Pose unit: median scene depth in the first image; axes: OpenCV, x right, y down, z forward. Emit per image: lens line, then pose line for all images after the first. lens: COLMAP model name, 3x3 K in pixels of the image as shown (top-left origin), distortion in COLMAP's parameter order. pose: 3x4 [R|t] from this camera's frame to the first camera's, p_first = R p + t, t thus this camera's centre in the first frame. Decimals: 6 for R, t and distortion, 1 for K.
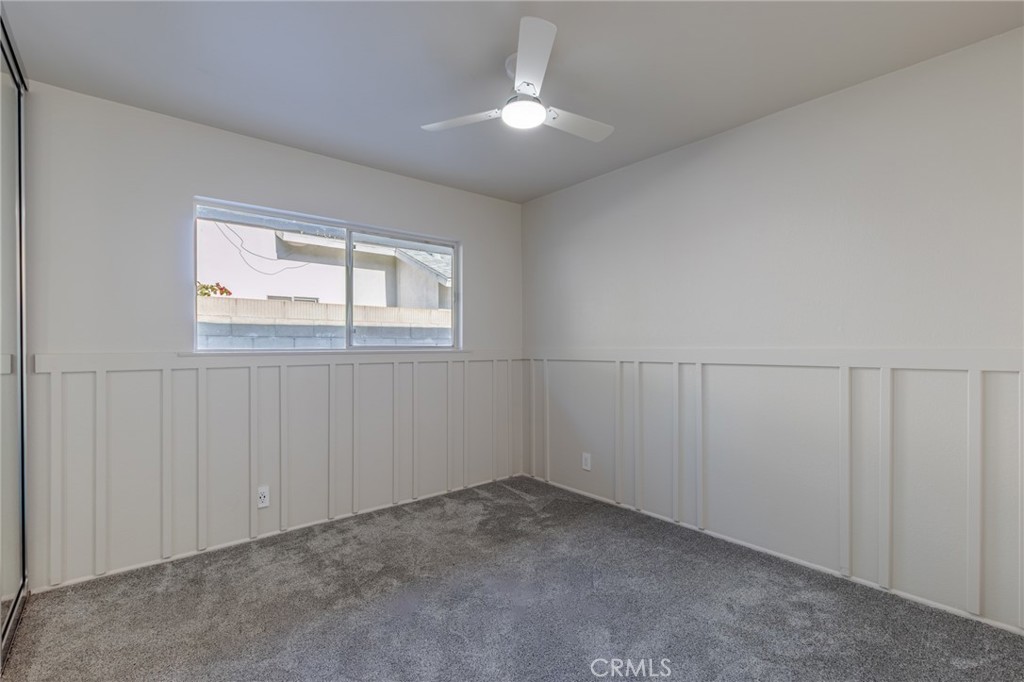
lens RADIAL K [[465.6, 0, 512.7], [0, 465.6, 347.3], [0, 0, 1]] dist [0.004465, 0.000027]
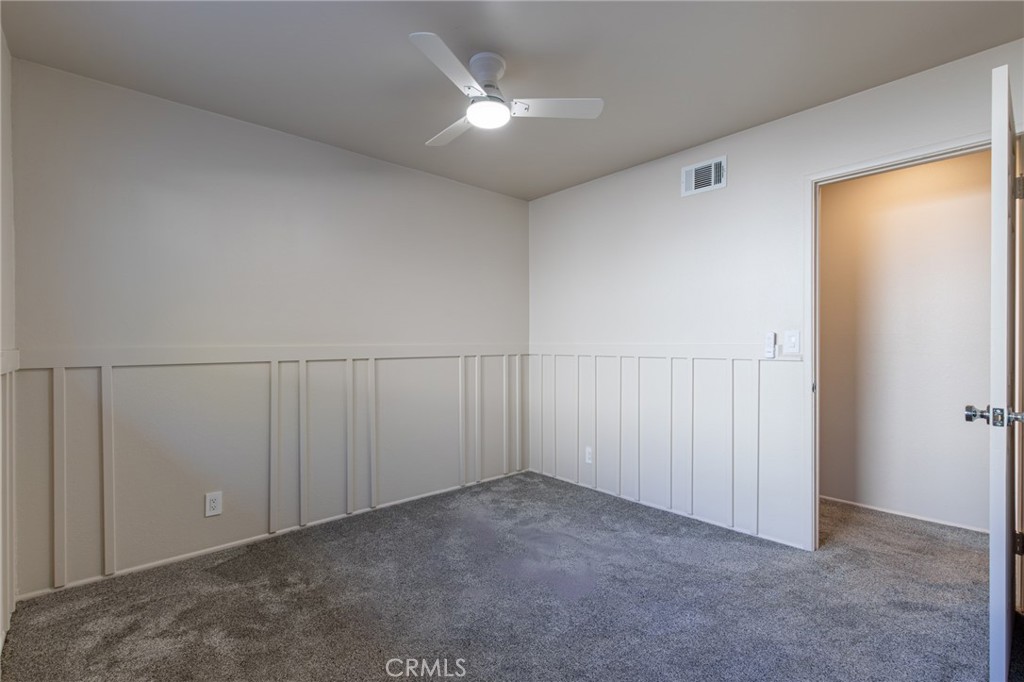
lens RADIAL K [[465.6, 0, 512.7], [0, 465.6, 347.3], [0, 0, 1]] dist [0.004465, 0.000027]
pose [[-0.026154, -0.009469, 0.999613, -0.661425], [0.003474, 0.999948, 0.009563, -0.001586], [-0.999652, 0.003723, -0.026120, 0.645262]]
